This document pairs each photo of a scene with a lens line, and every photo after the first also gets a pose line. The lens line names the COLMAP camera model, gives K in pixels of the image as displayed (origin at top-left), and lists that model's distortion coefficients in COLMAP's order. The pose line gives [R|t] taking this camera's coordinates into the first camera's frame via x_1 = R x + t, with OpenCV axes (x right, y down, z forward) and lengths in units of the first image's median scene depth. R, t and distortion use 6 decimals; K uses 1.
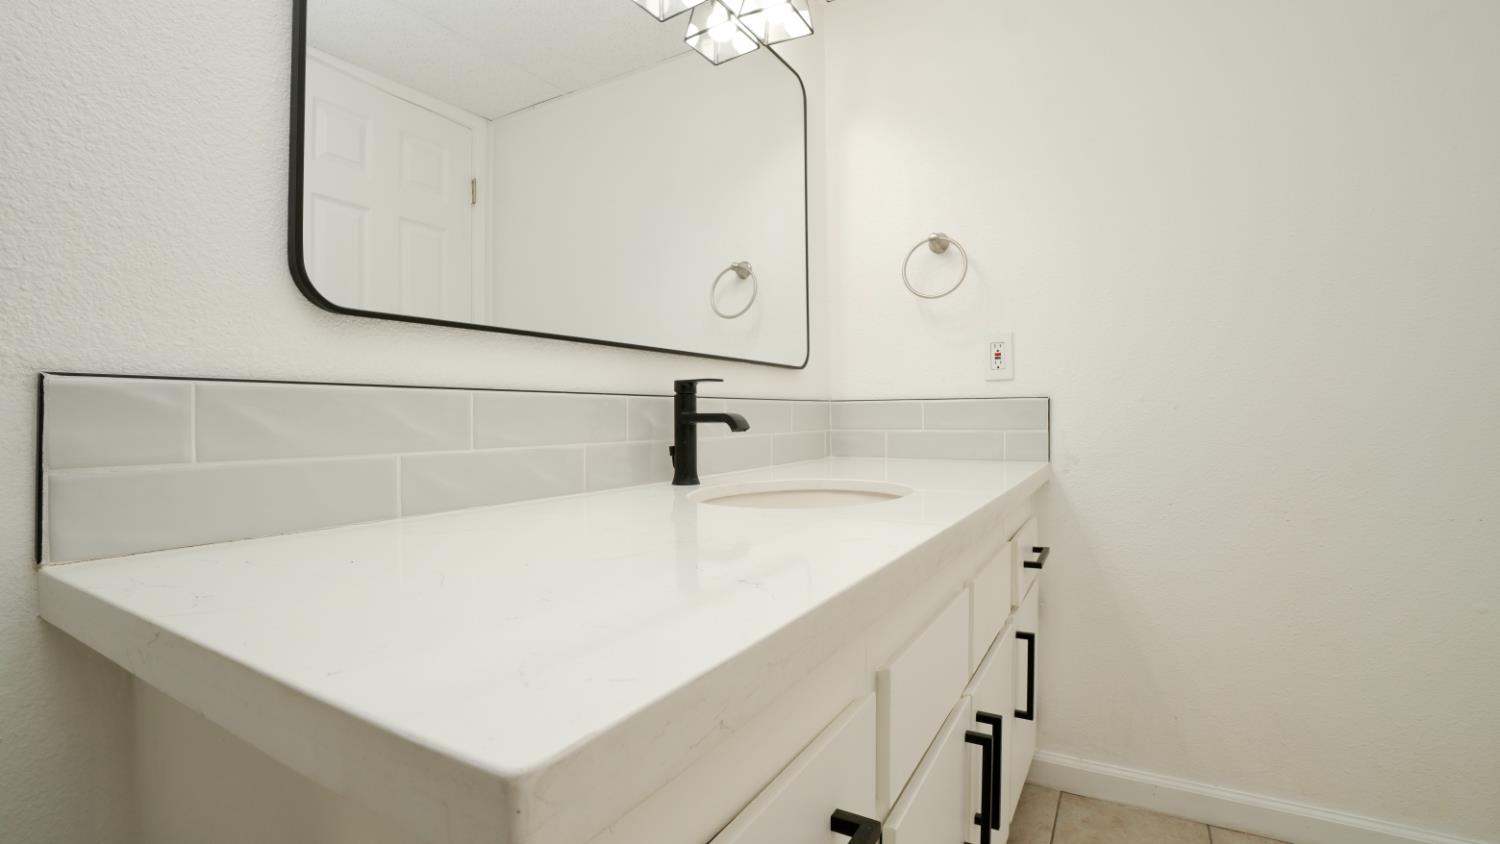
lens RADIAL K [[664.2, 0, 750.0], [0, 664.2, 422.0], [0, 0, 1]] dist [-0.001626, -0.000103]
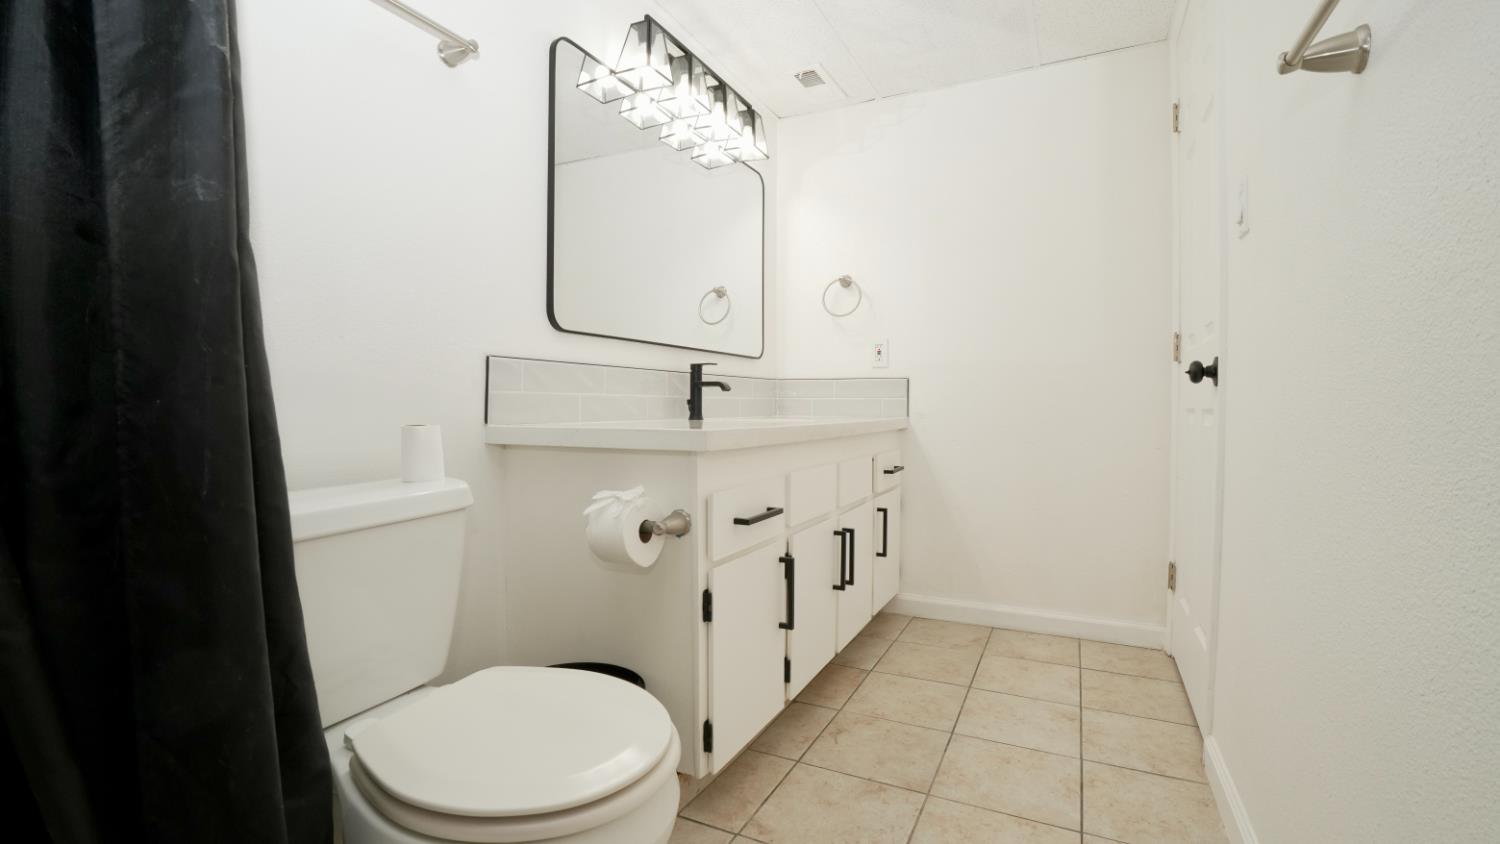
lens RADIAL K [[664.2, 0, 750.0], [0, 664.2, 422.0], [0, 0, 1]] dist [-0.001626, -0.000103]
pose [[0.998014, 0.008575, 0.062405, -0.057839], [-0.009501, 0.999849, 0.014553, 0.066220], [-0.062271, -0.015117, 0.997945, -0.804802]]
